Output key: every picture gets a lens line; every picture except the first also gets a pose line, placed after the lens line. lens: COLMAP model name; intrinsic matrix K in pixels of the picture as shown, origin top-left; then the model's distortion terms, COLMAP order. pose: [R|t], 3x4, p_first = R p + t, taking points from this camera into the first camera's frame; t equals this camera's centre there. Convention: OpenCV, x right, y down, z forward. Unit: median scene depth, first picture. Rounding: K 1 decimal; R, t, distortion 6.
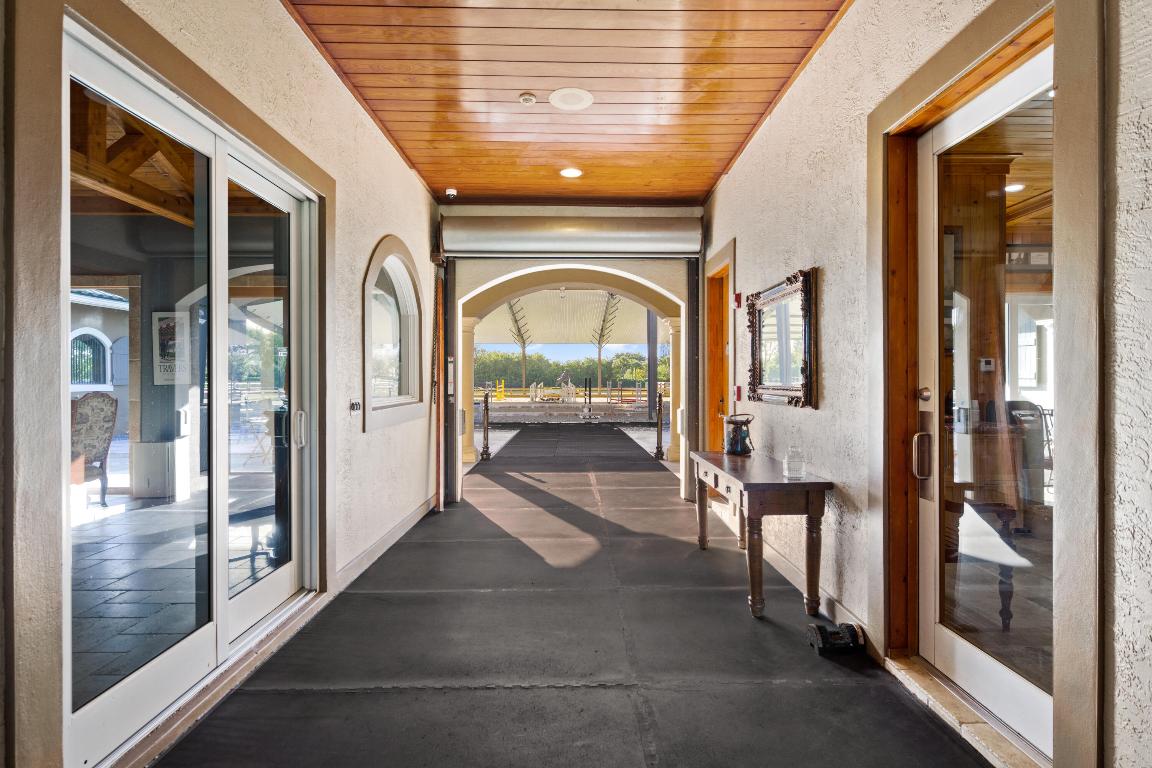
lens RADIAL K [[560.7, 0, 576.0], [0, 560.7, 384.0], [0, 0, 1]] dist [-0.001395, -0.000106]
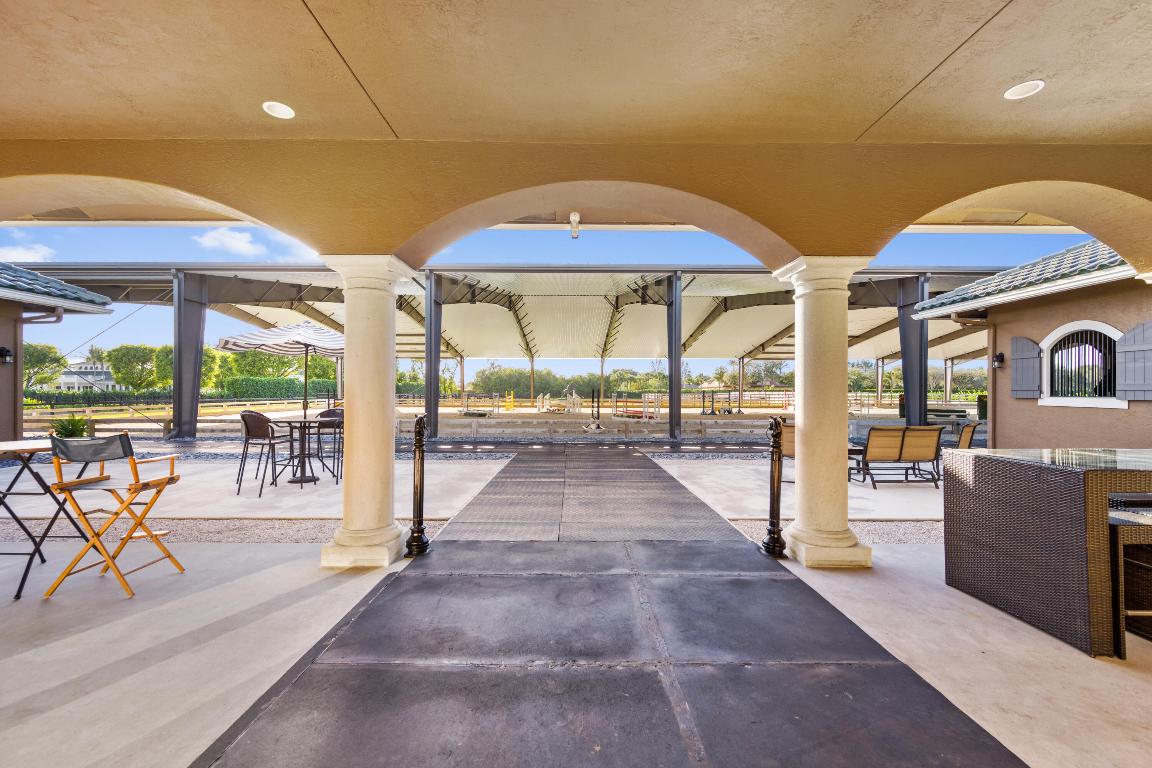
lens RADIAL K [[467.3, 0, 576.0], [0, 467.3, 384.0], [0, 0, 1]] dist [-0.000294, -0.000036]
pose [[0.999985, 0.000178, -0.005563, -0.004240], [-0.000308, 0.999725, -0.023441, -0.000367], [0.005557, 0.023442, 0.999710, 0.118200]]
